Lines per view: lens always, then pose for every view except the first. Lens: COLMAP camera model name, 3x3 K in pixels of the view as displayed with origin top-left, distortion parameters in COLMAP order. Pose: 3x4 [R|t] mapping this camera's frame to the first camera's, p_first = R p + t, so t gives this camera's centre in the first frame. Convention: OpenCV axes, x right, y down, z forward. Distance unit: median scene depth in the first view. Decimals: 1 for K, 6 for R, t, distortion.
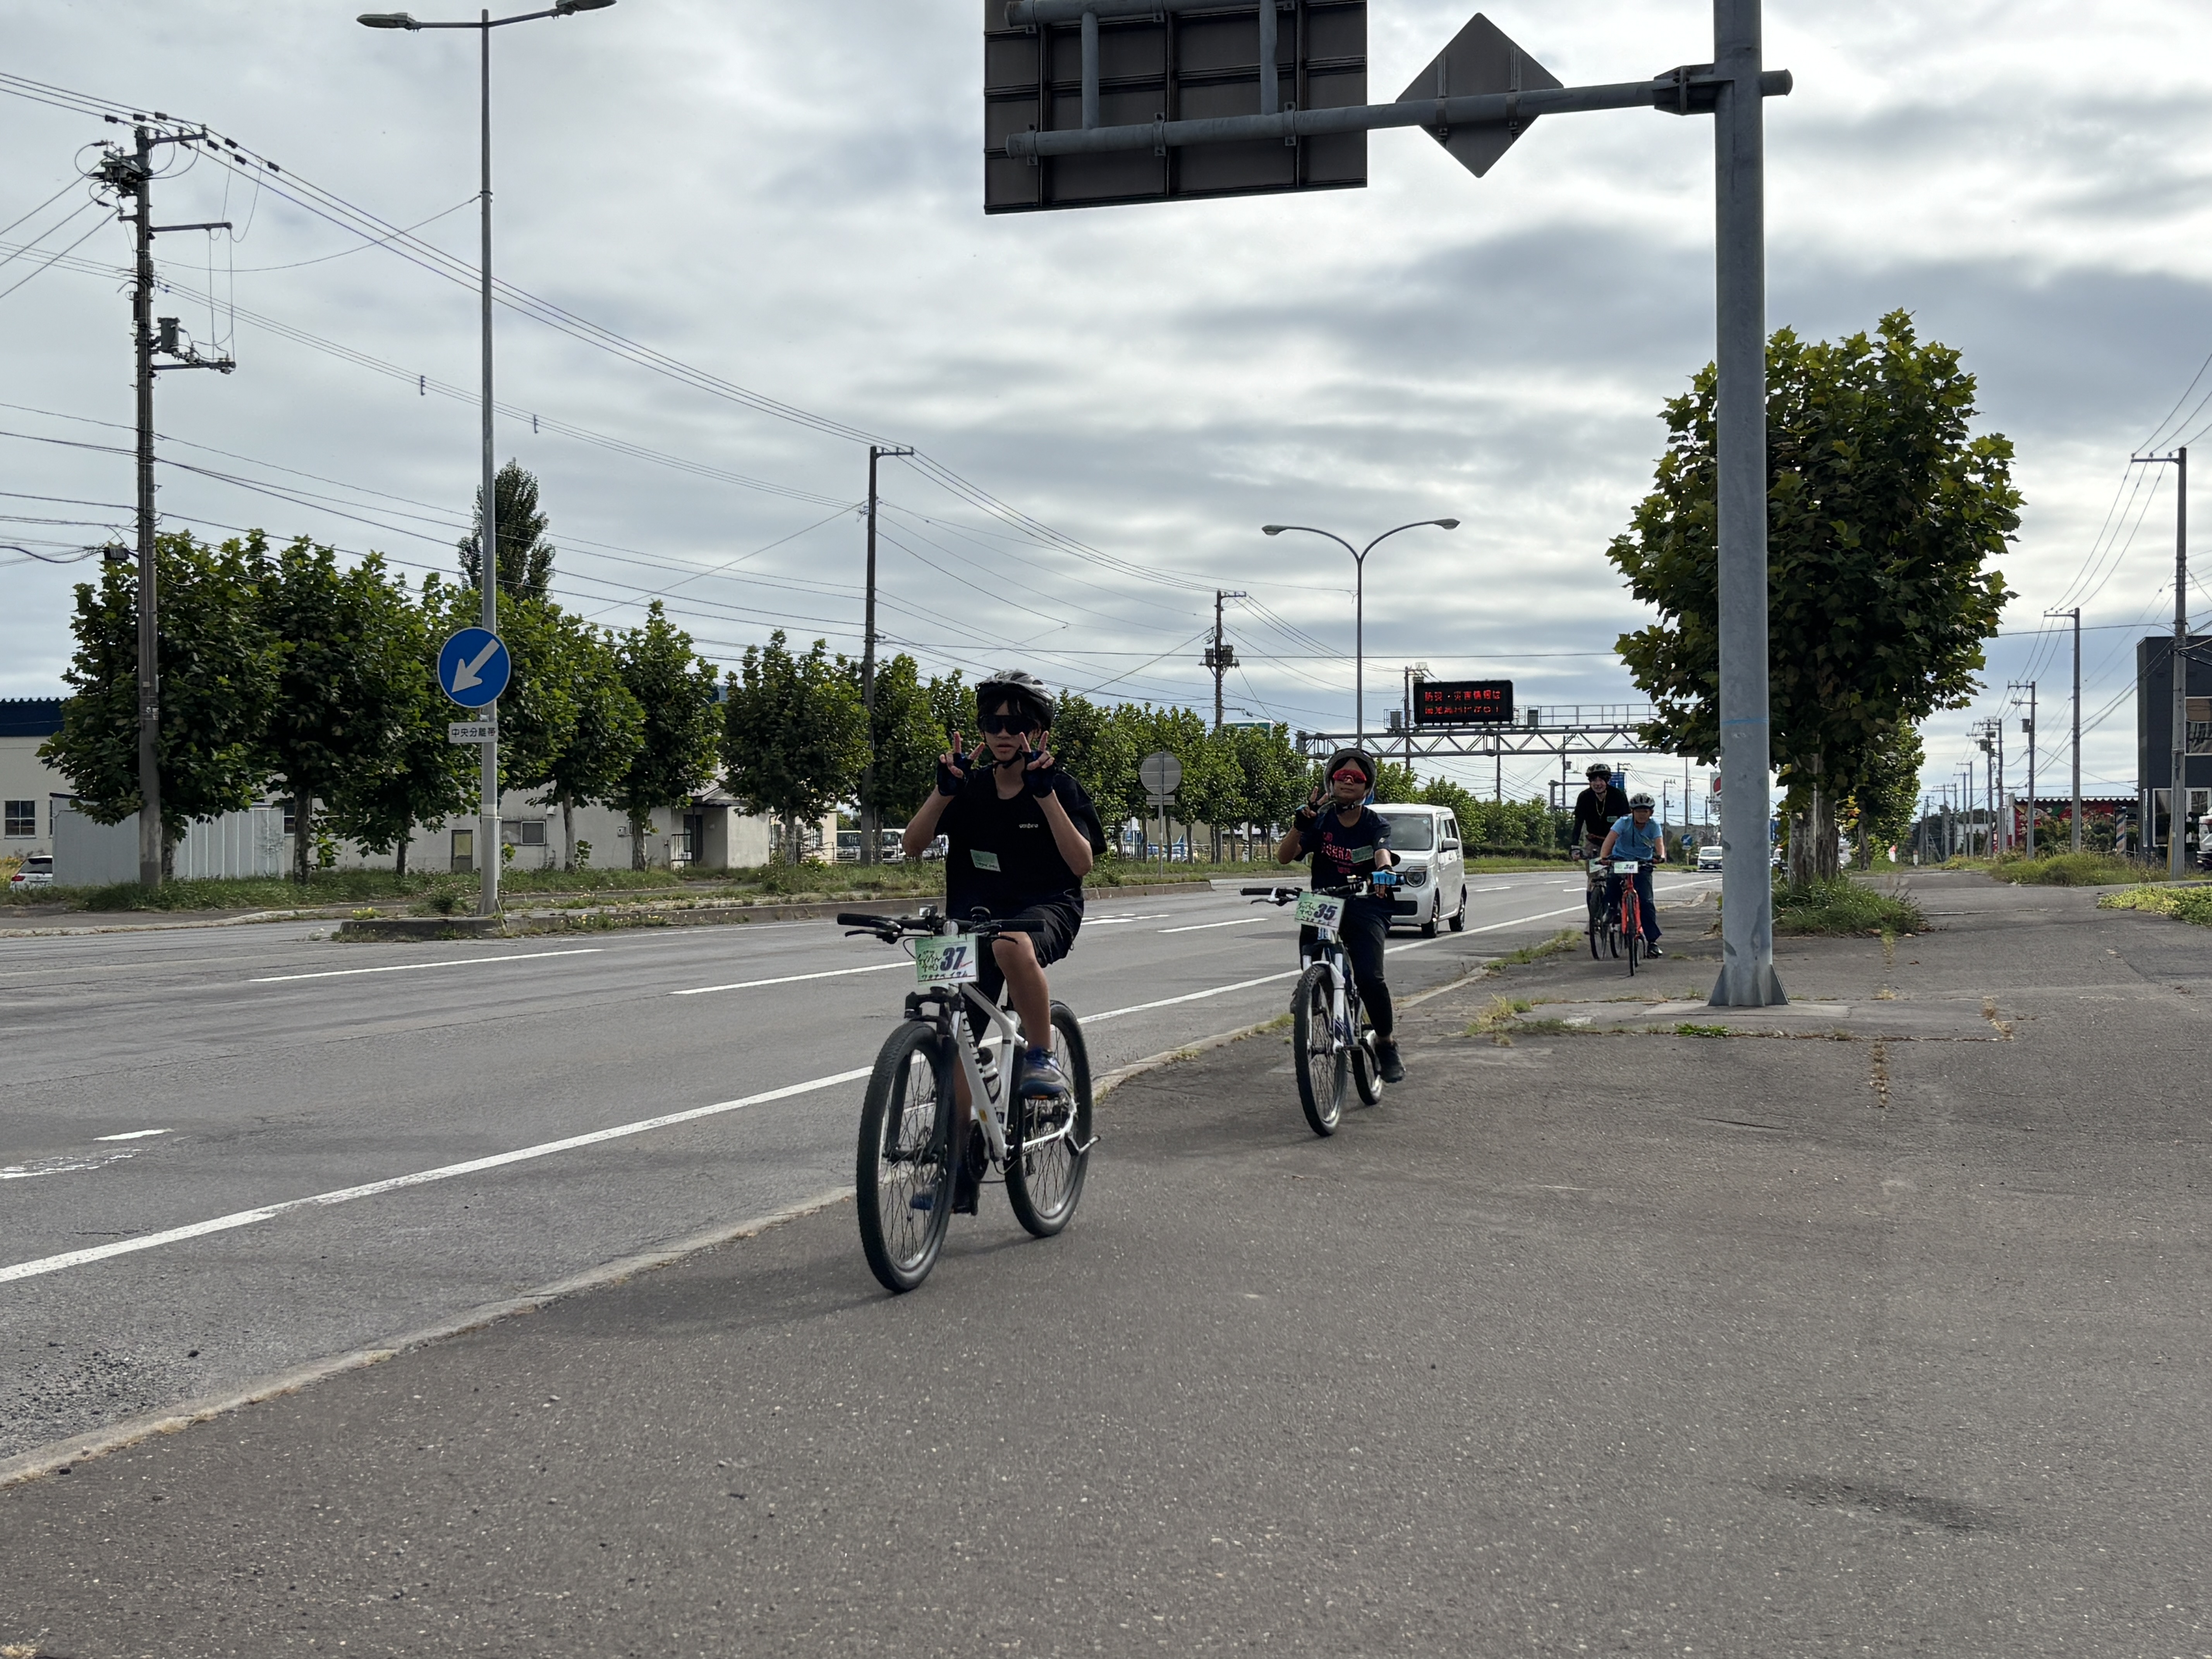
lens RADIAL K [[2855.7, 0, 1105.6], [0, 2855.7, 808.6], [0, 0, 1]] dist [0.245319, -0.986499]
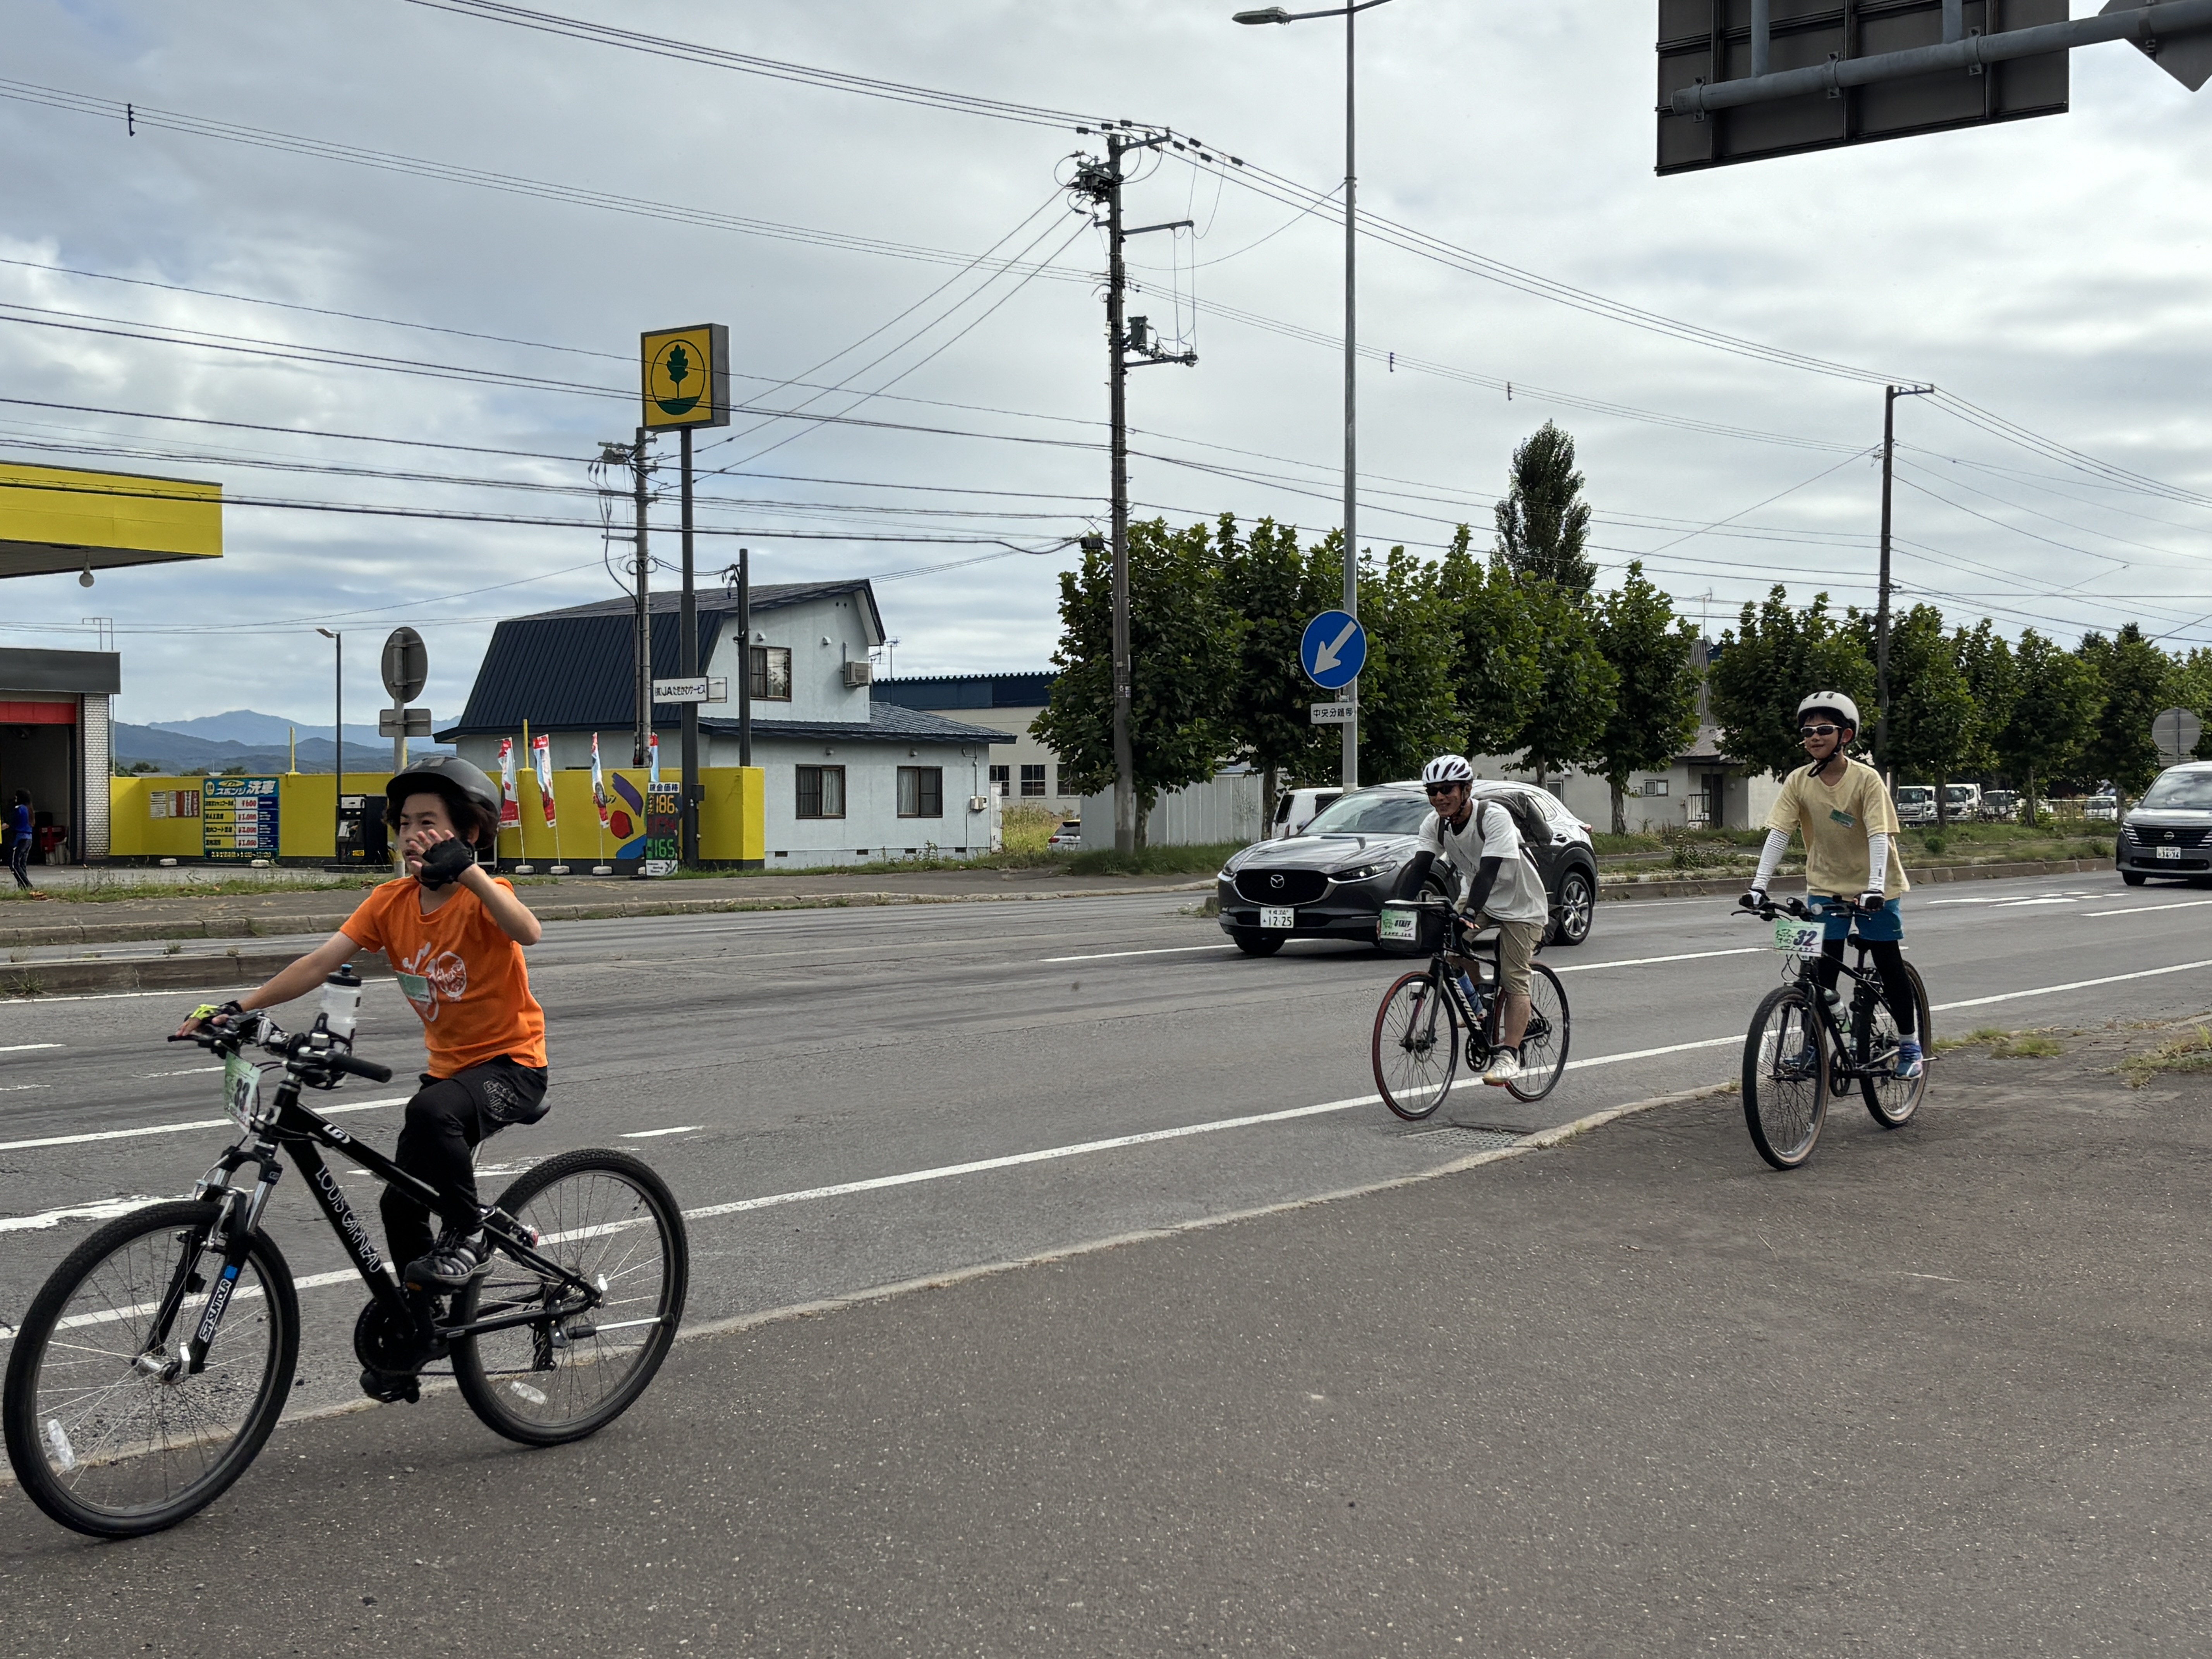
lens RADIAL K [[2849.7, 0, 1091.3], [0, 2849.7, 822.6], [0, 0, 1]] dist [0.256358, -1.056837]
pose [[0.924070, 0.000392, -0.382224, 0.061758], [0.008322, 0.999742, 0.021143, -0.006720], [0.382133, -0.022718, 0.923828, 0.020599]]
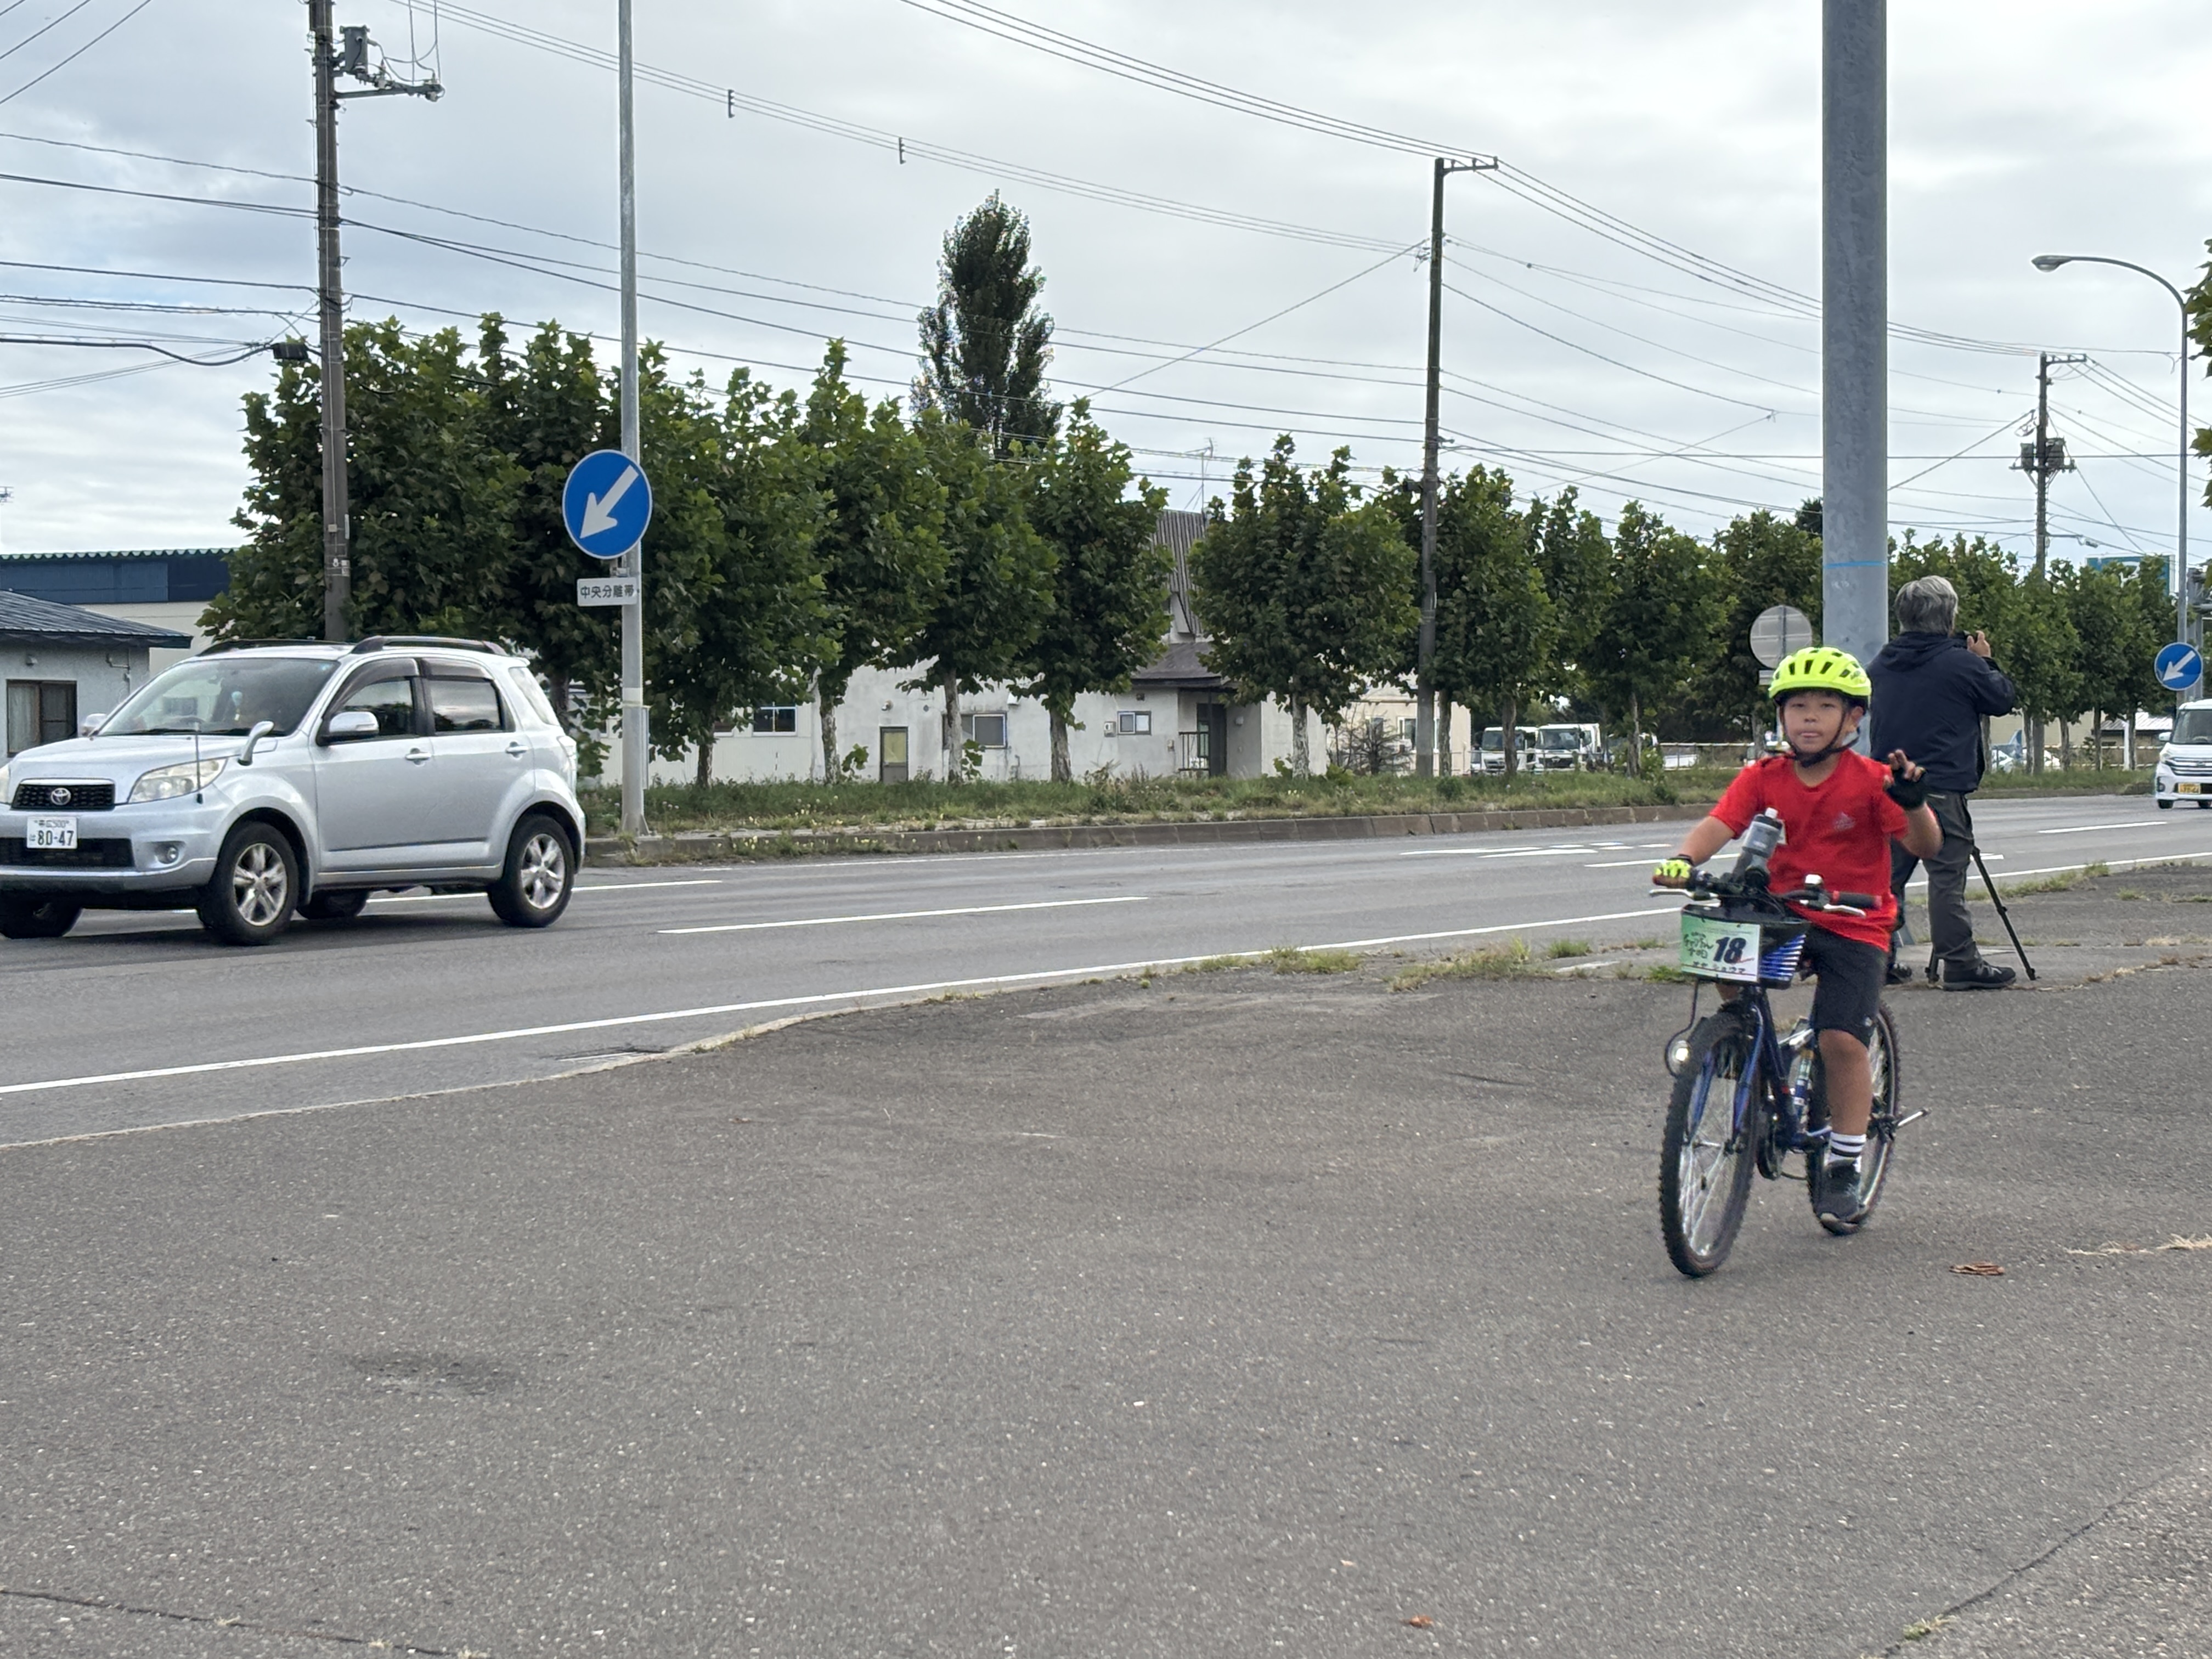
lens RADIAL K [[4359.6, 0, 1107.5], [0, 4359.6, 870.5], [0, 0, 1]] dist [0.232826, -0.769633]
pose [[0.975555, 0.004139, -0.219714, 0.108661], [0.004669, 0.999207, 0.039554, 0.001028], [0.219704, -0.039613, 0.974762, -0.055190]]
